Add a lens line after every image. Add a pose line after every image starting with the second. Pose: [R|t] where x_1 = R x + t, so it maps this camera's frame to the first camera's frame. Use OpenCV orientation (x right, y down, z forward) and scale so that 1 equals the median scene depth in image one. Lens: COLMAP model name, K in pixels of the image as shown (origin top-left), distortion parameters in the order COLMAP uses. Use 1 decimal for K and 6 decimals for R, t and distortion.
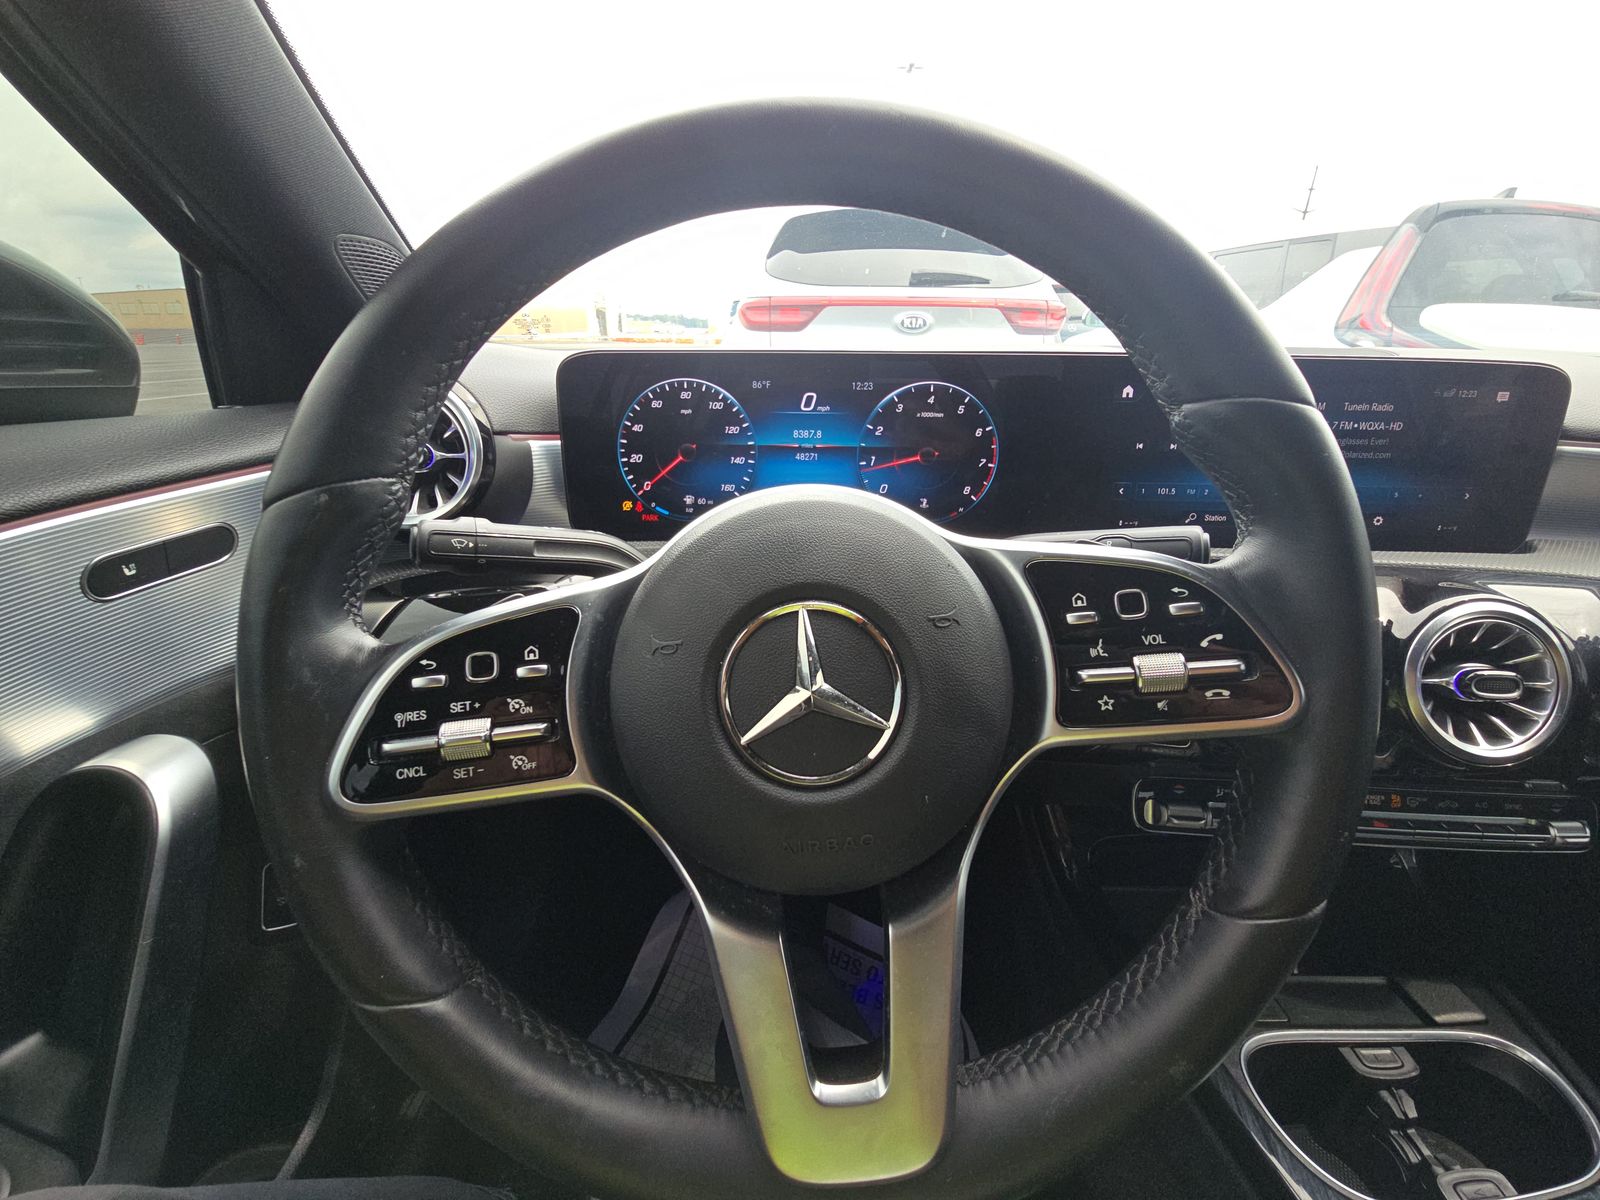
lens RADIAL K [[642.6, 0, 790.8], [0, 642.6, 595.1], [0, 0, 1]] dist [0.001454, -0.001231]
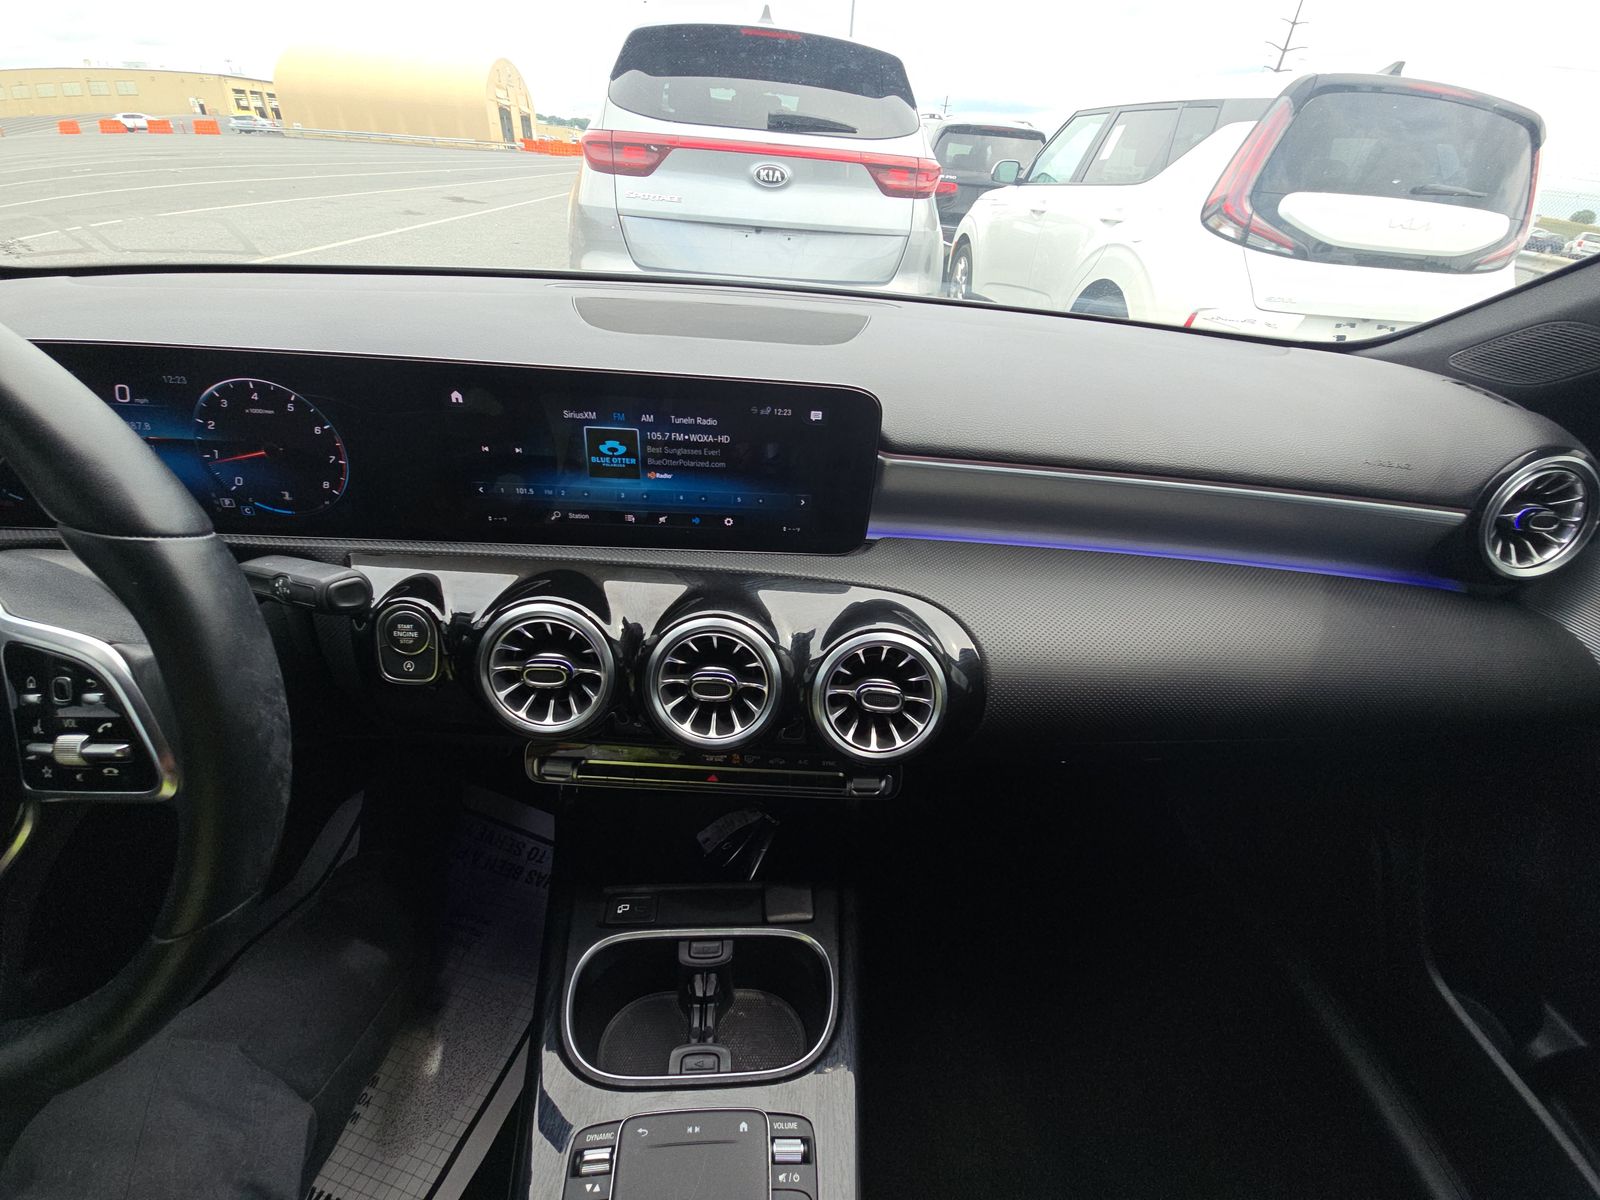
lens RADIAL K [[642.6, 0, 801.2], [0, 642.6, 588.5], [0, 0, 1]] dist [0.001454, -0.001231]
pose [[0.995265, 0.008416, 0.096835, 0.953270], [-0.028279, 0.978220, 0.205635, -0.239281], [-0.092996, -0.207399, 0.973826, -0.104955]]
